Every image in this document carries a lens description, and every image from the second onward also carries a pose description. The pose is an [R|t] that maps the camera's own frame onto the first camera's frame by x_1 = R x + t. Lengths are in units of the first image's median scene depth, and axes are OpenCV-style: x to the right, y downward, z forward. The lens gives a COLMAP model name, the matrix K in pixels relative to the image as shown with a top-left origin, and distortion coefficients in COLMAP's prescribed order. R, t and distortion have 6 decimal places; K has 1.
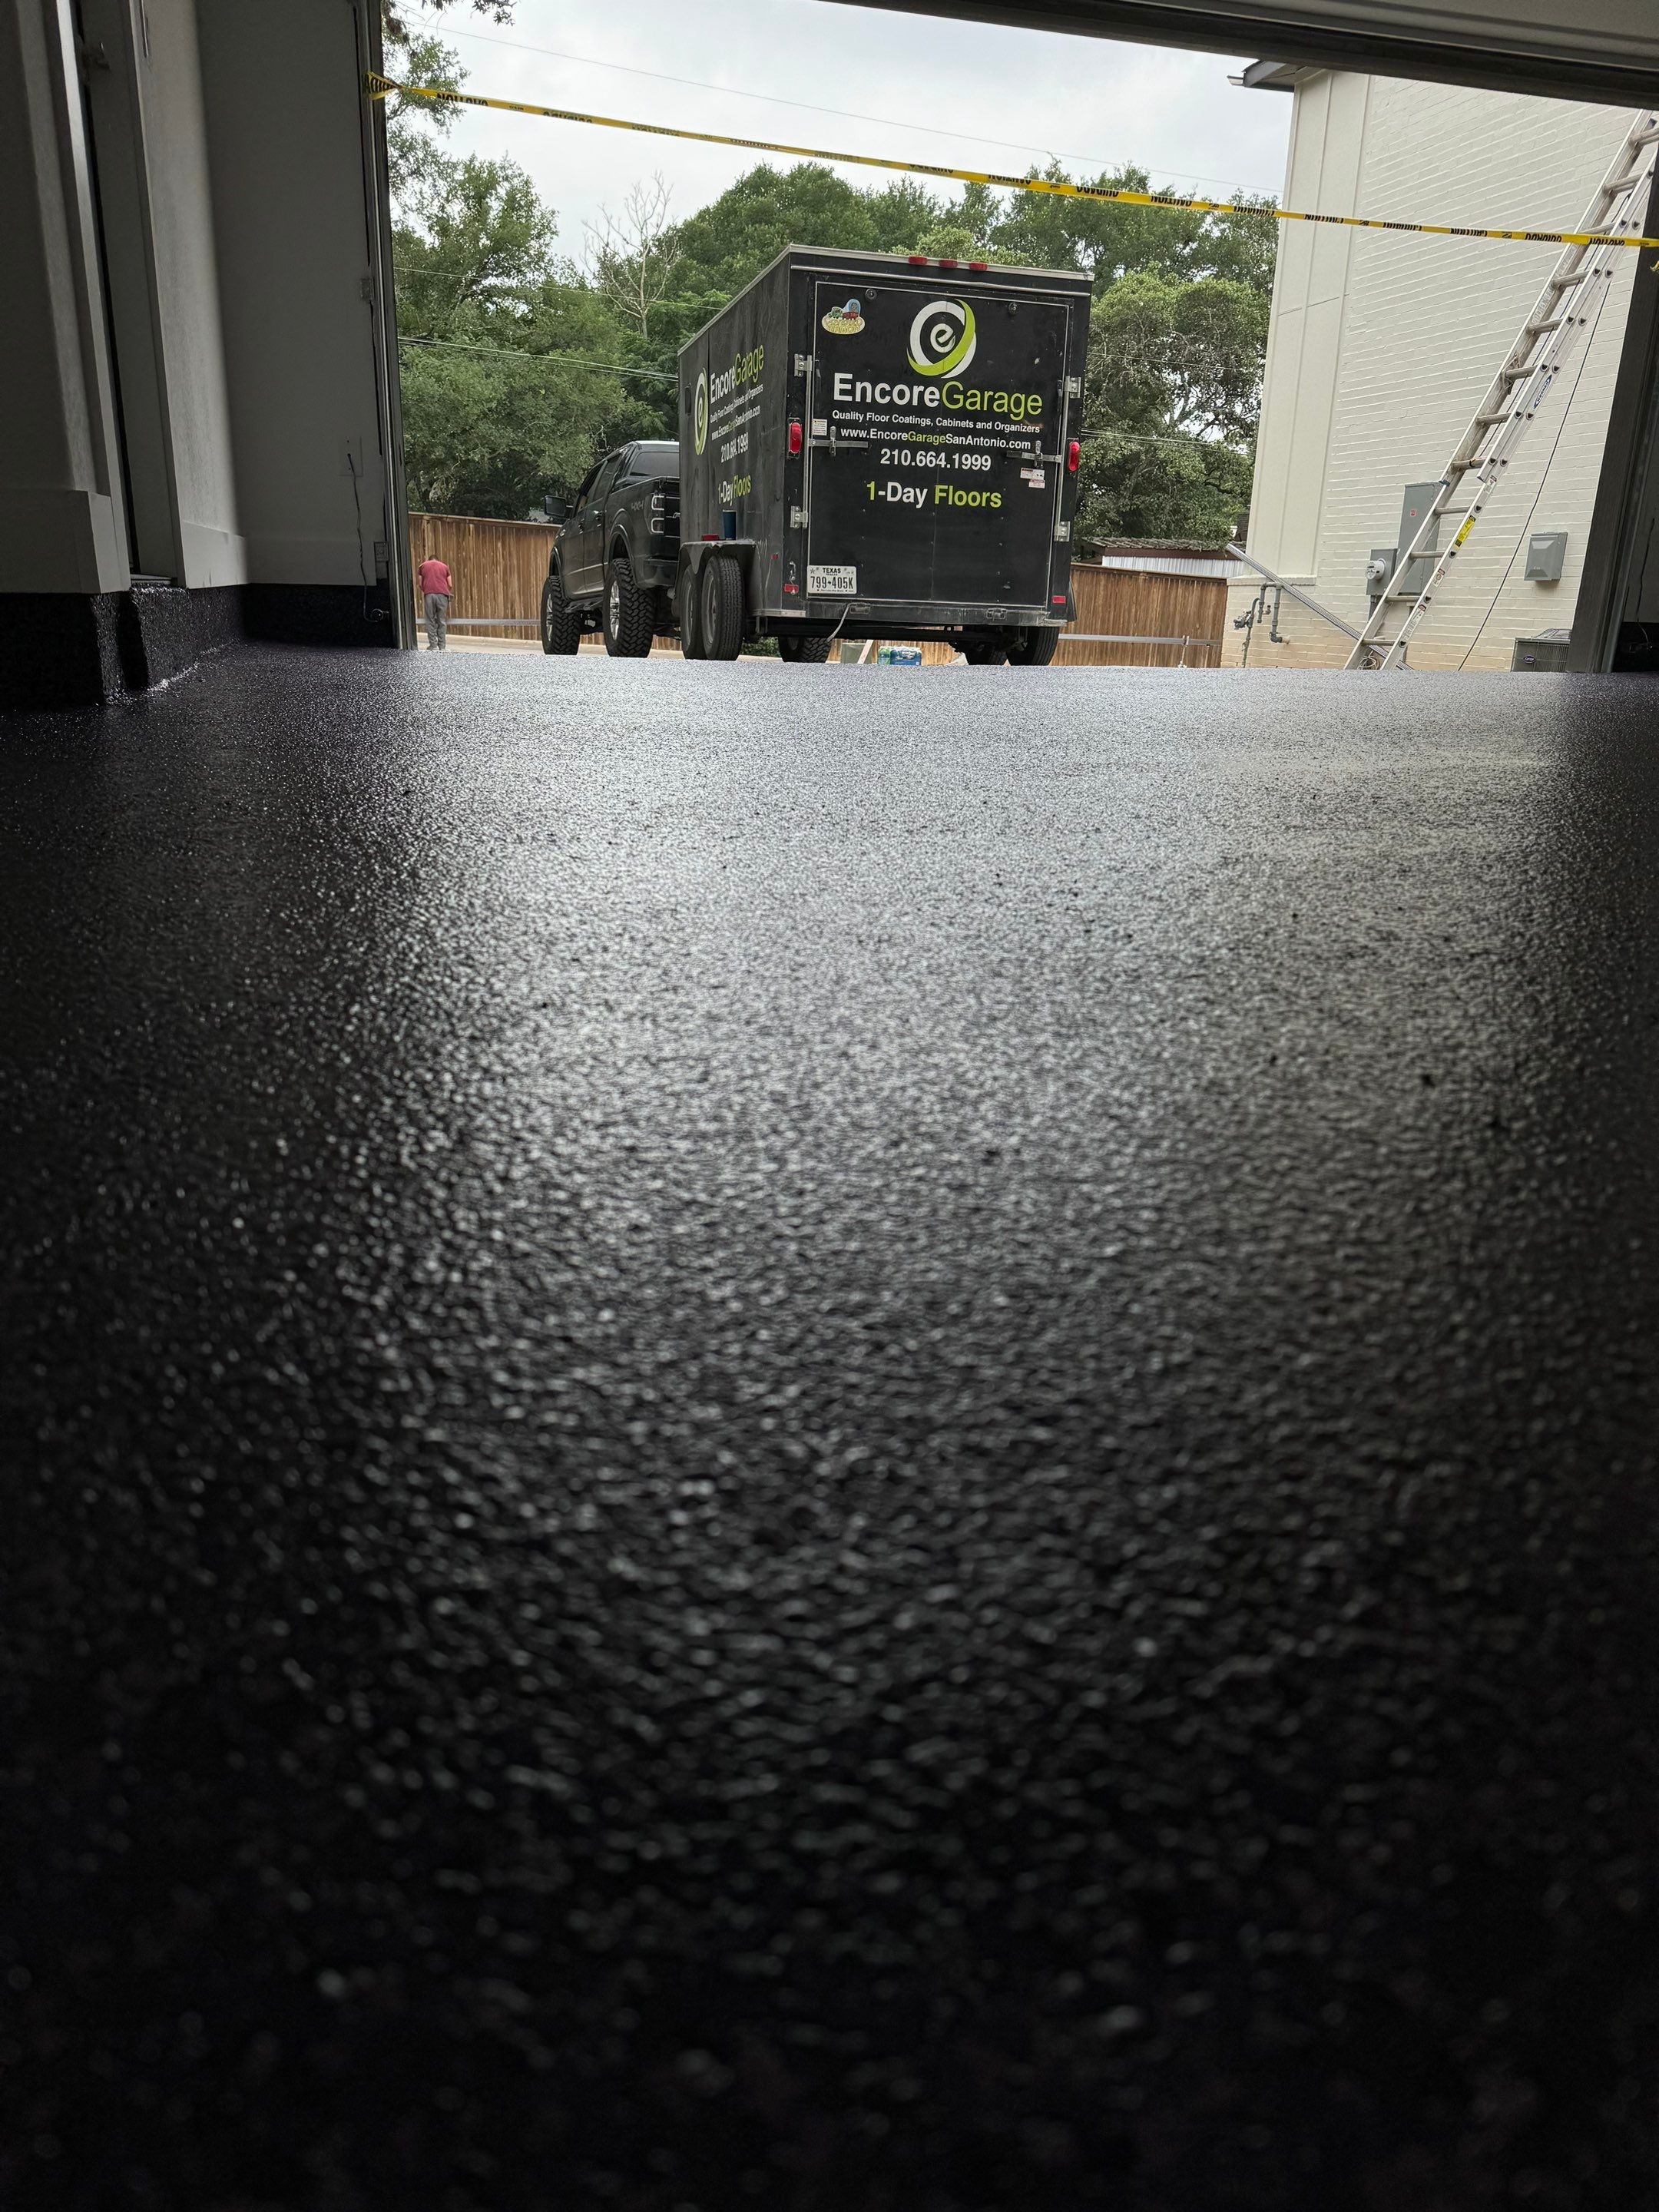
lens RADIAL K [[1554.8, 0, 834.8], [0, 1554.8, 1107.3], [0, 0, 1]] dist [0.031145, -0.032107]
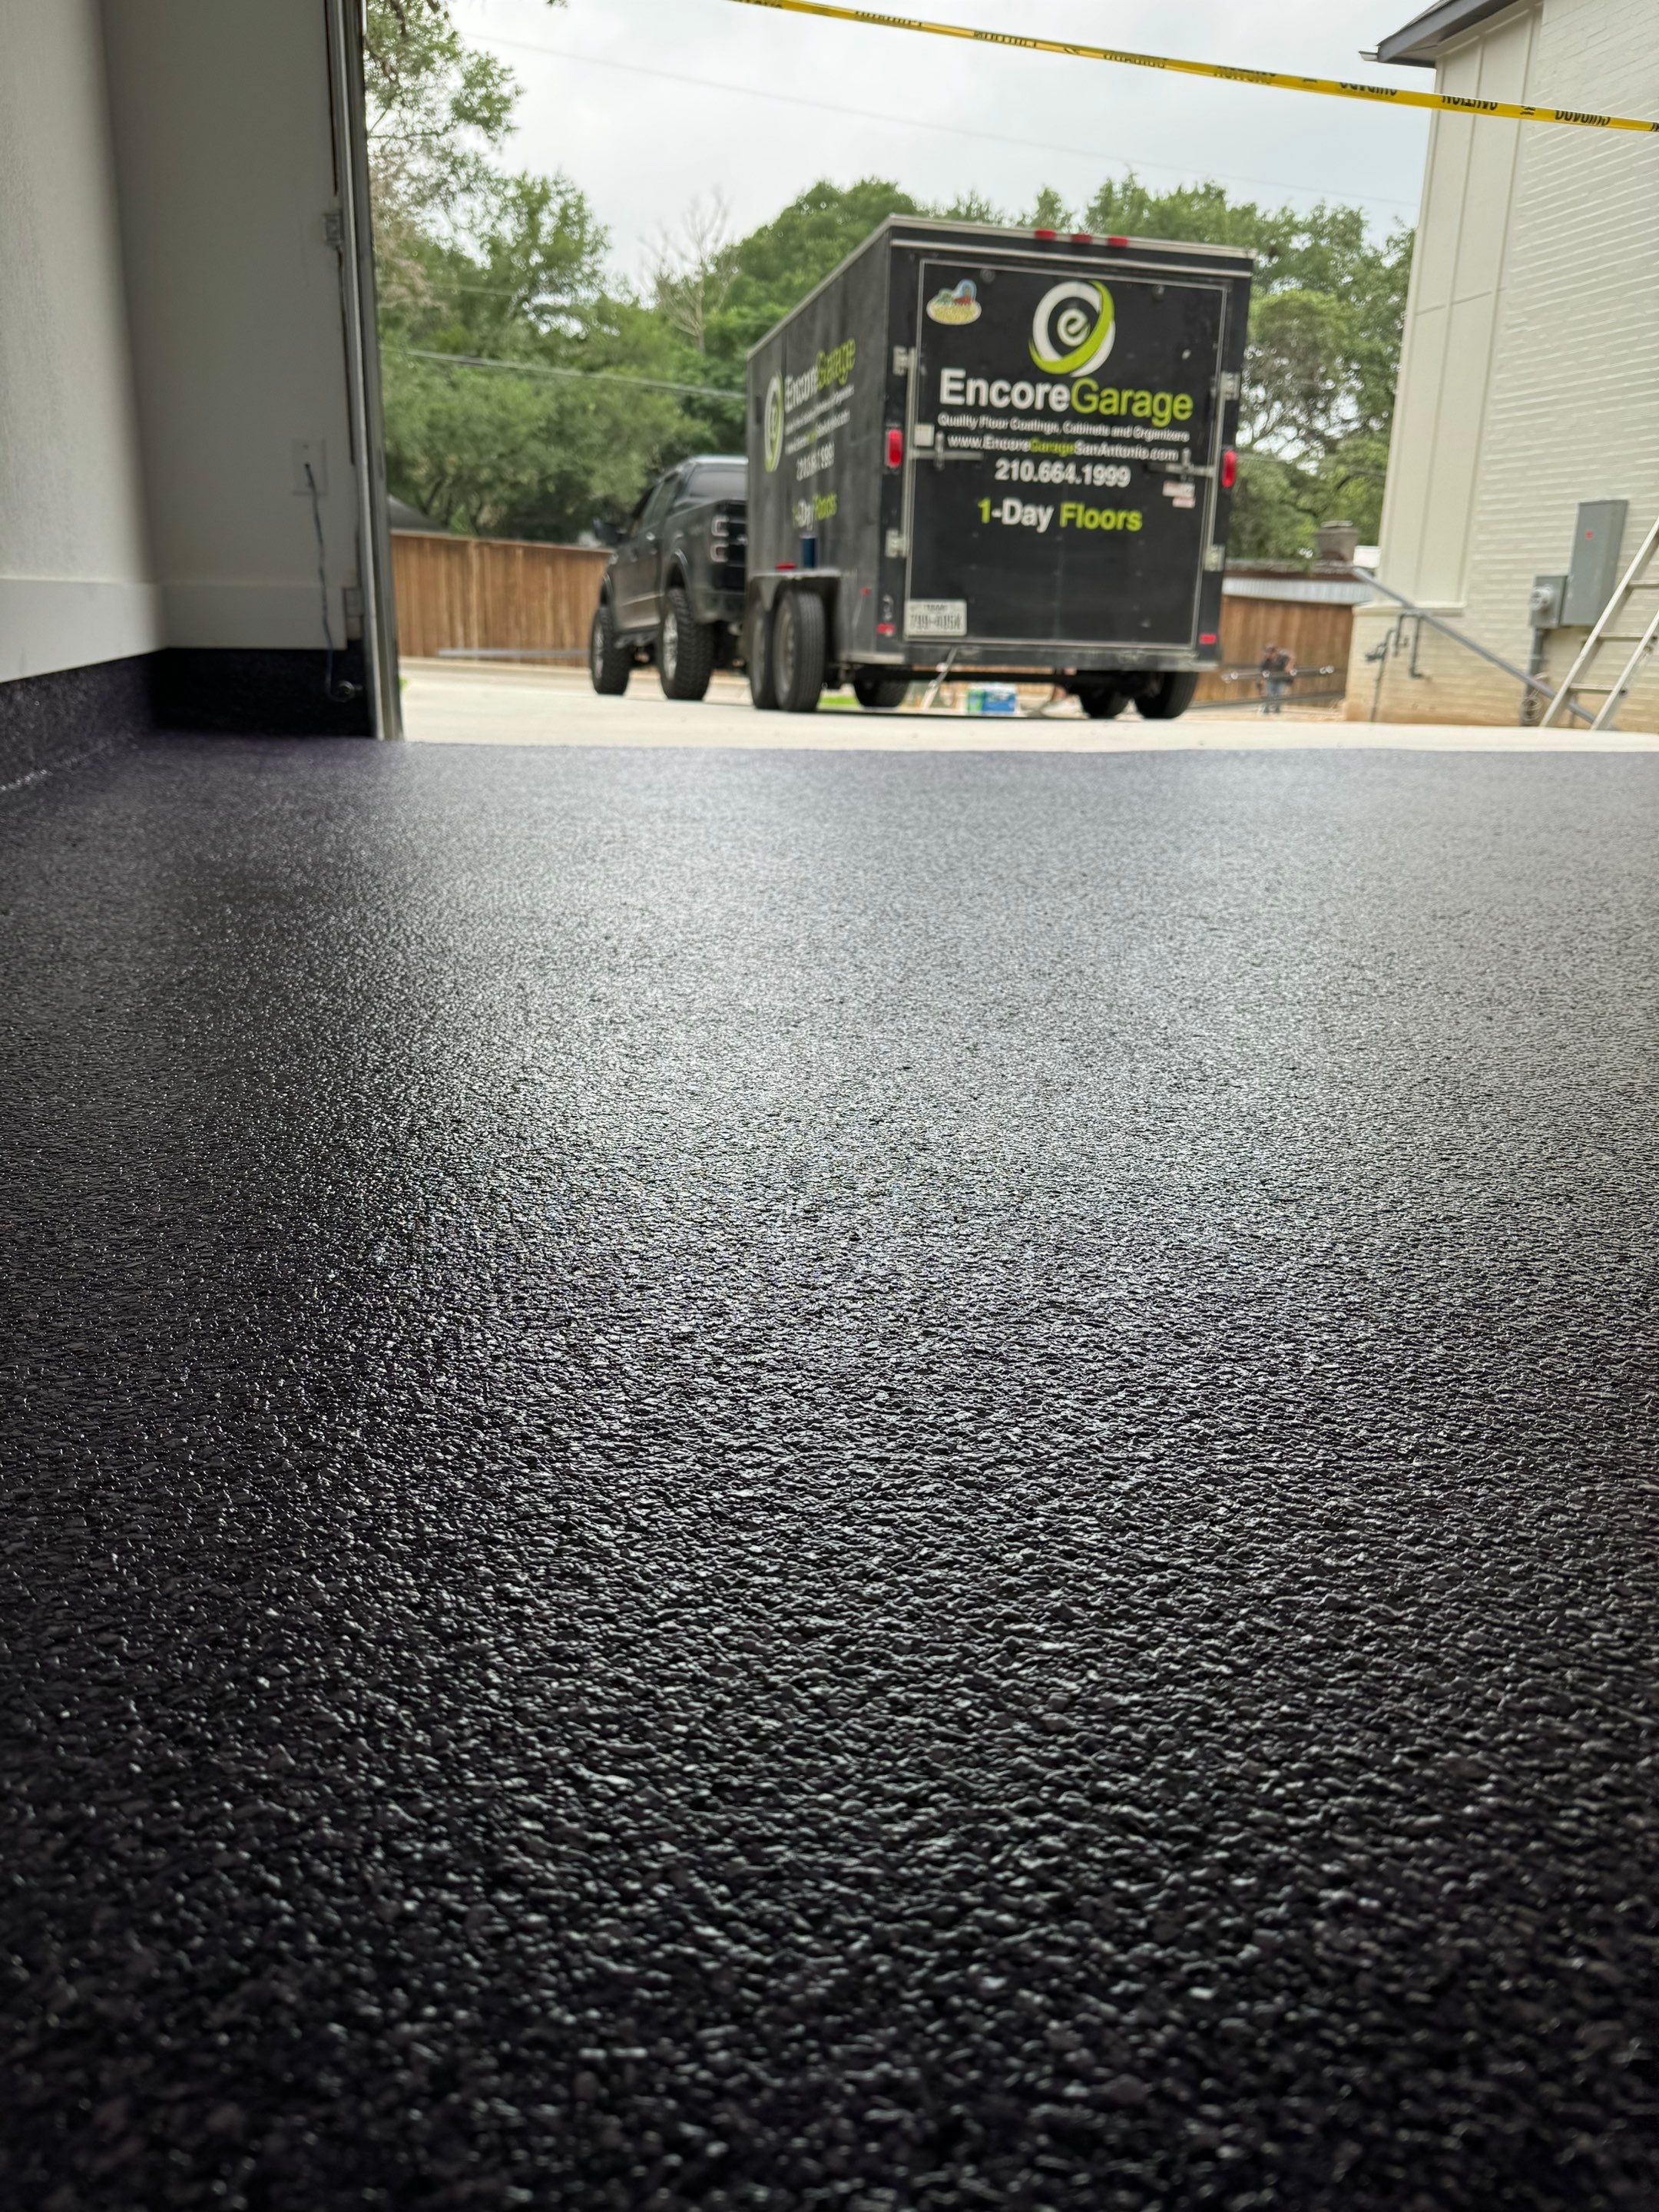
lens RADIAL K [[1604.1, 0, 836.8], [0, 1604.1, 1113.5], [0, 0, 1]] dist [0.006271, -0.017257]
pose [[0.999478, 0.005465, -0.031838, -0.025907], [-0.006017, 0.999833, -0.017273, -0.061489], [0.031738, 0.017456, 0.999344, 0.155829]]
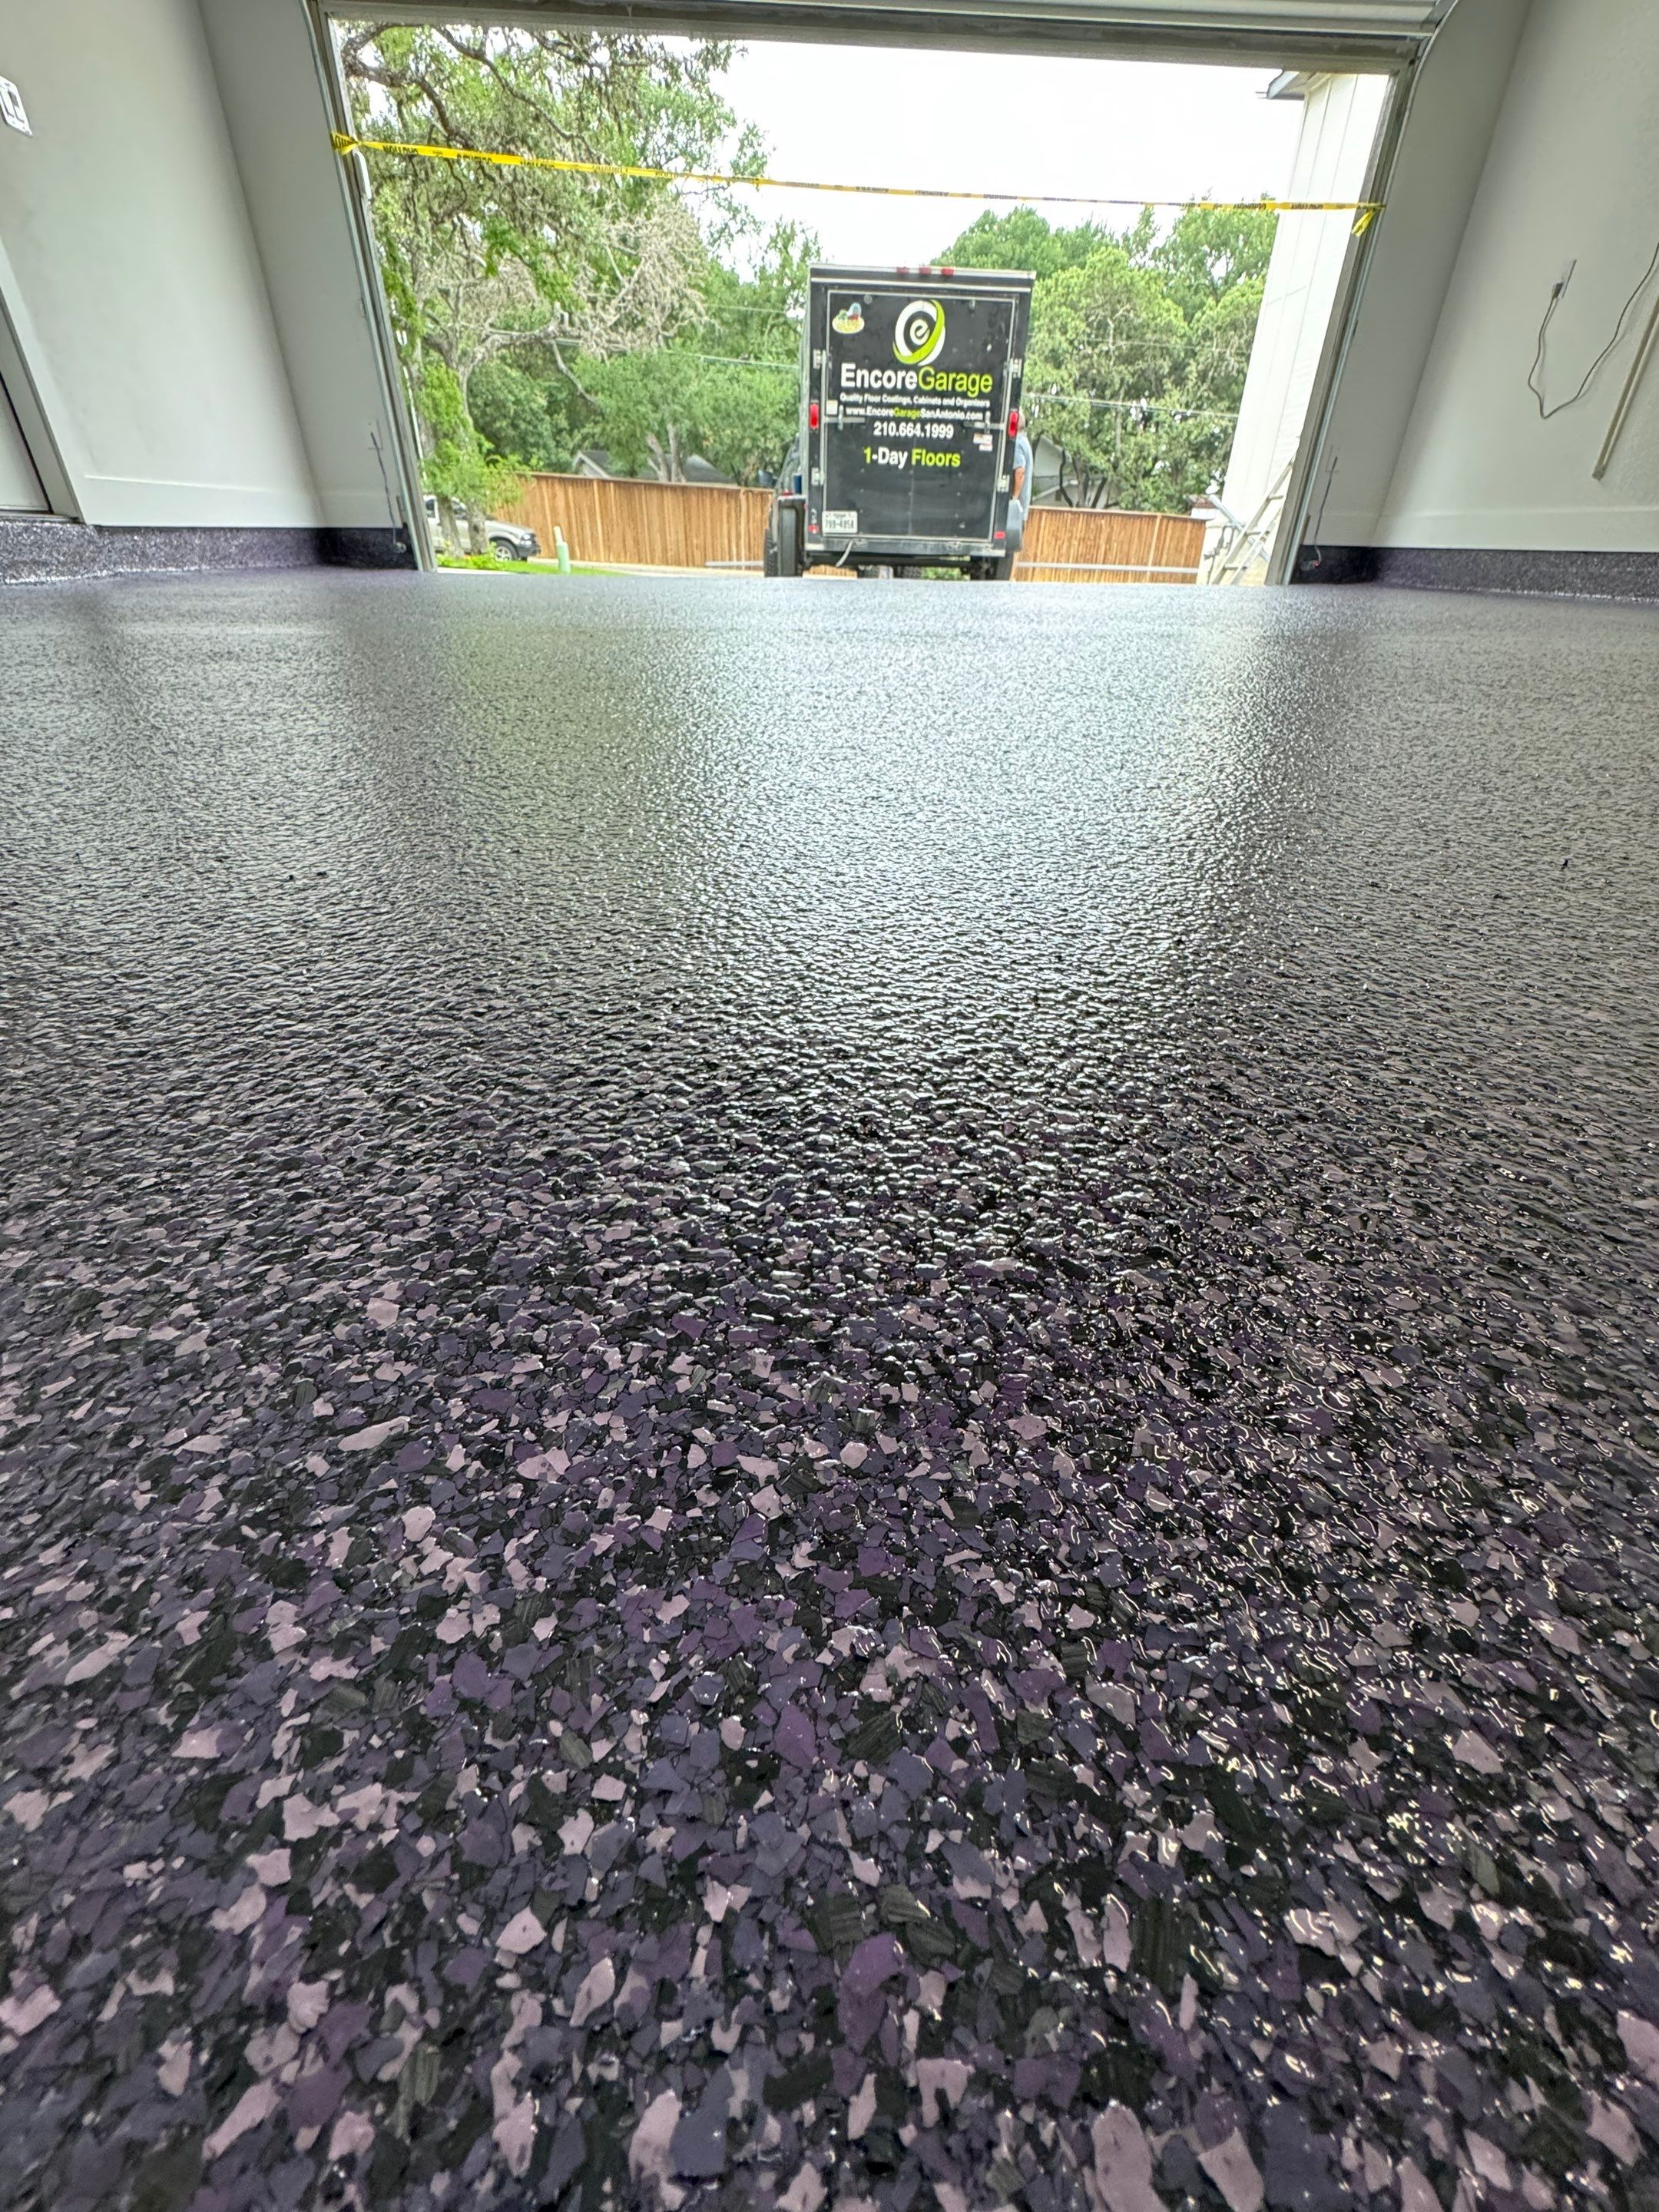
lens RADIAL K [[875.0, 0, 817.7], [0, 875.0, 1105.8], [0, 0, 1]] dist [0.001689, 0.000105]
pose [[0.979364, 0.099730, -0.175783, 0.186279], [-0.052812, 0.965833, 0.253727, -0.003173], [0.195081, -0.239207, 0.951169, 0.042400]]
